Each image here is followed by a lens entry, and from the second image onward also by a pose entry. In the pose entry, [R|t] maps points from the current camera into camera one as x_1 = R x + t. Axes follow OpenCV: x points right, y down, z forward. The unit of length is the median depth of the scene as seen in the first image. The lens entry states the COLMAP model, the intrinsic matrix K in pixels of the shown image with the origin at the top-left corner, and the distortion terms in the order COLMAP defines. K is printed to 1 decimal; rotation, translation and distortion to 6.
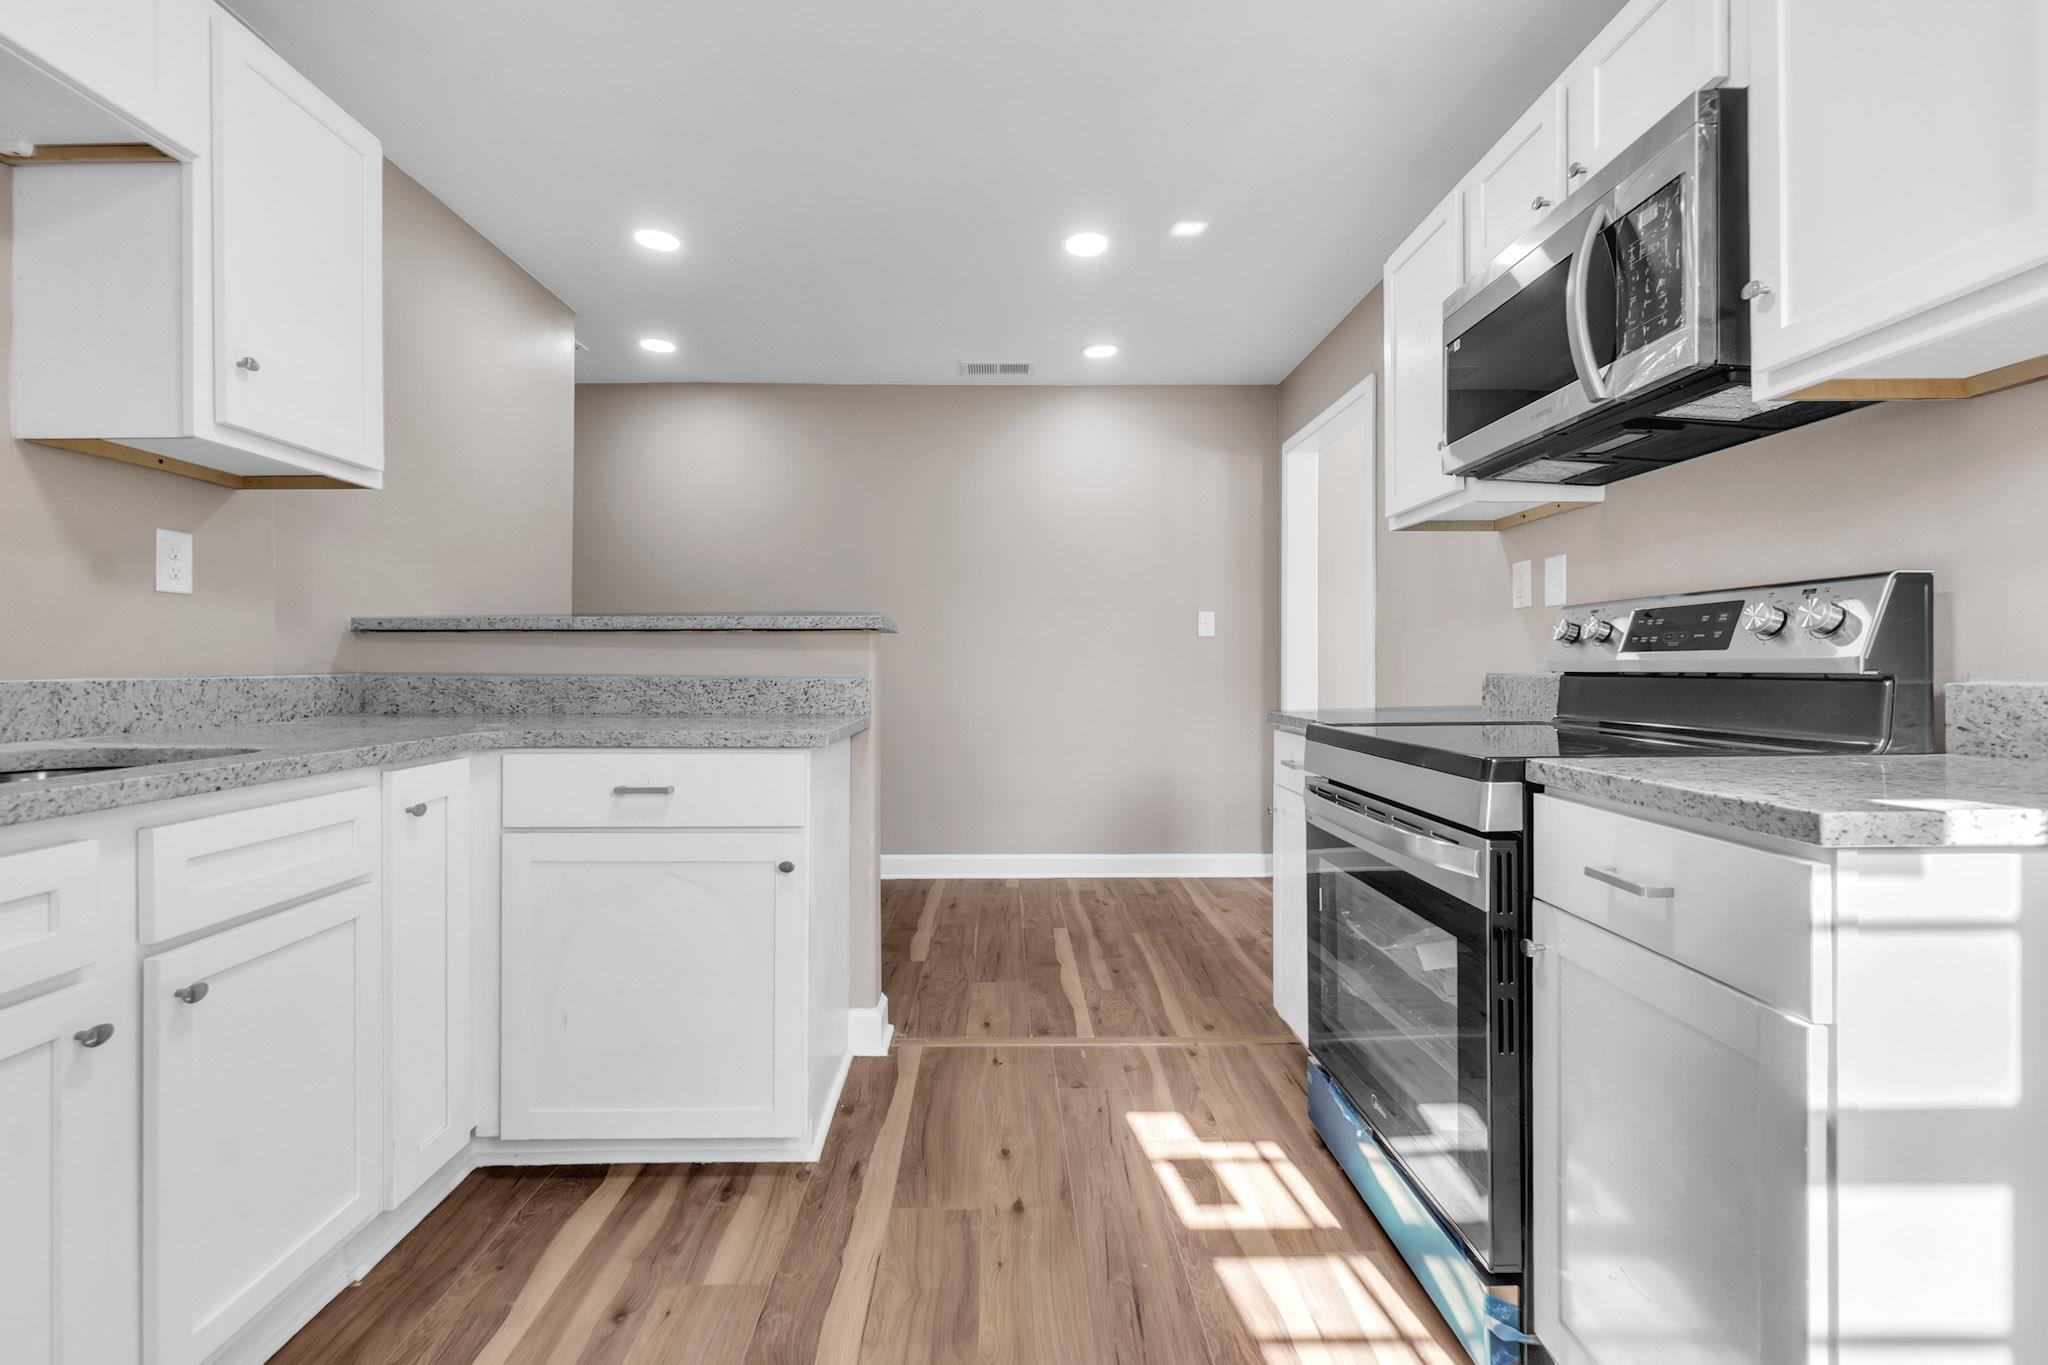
lens RADIAL K [[940.0, 0, 1011.2], [0, 940.0, 667.4], [0, 0, 1]] dist [-0.002174, 0.000463]
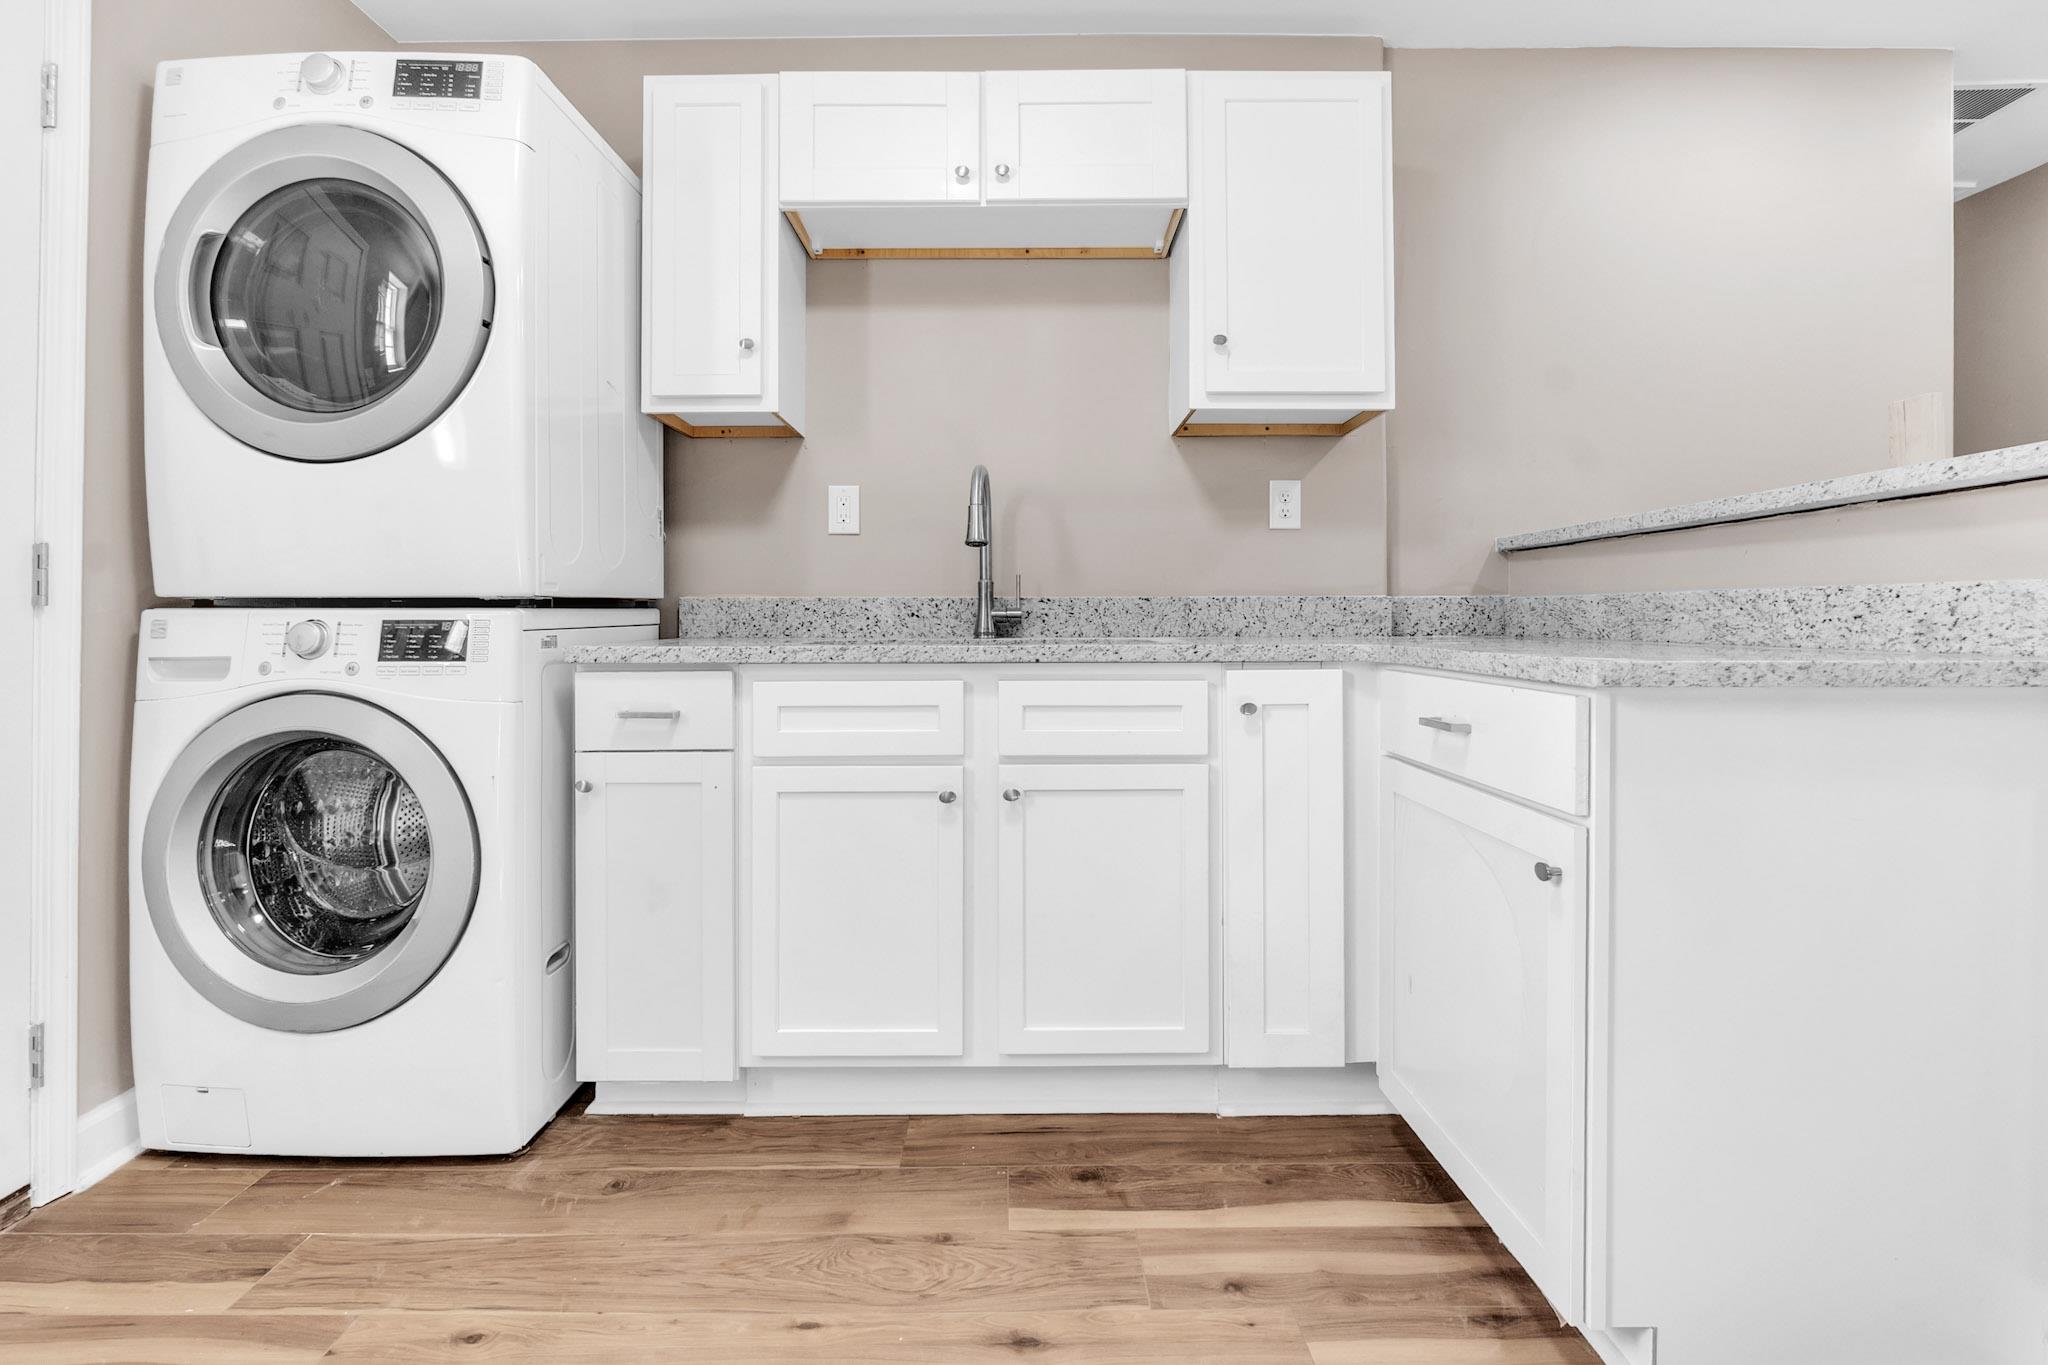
lens RADIAL K [[978.3, 0, 1012.3], [0, 978.3, 610.3], [0, 0, 1]] dist [0.000912, 0.000747]
pose [[-0.031380, -0.010764, -0.999450, 0.428558], [-0.002867, 0.999939, -0.010679, 0.044277], [0.999503, 0.002531, -0.031409, 0.656632]]
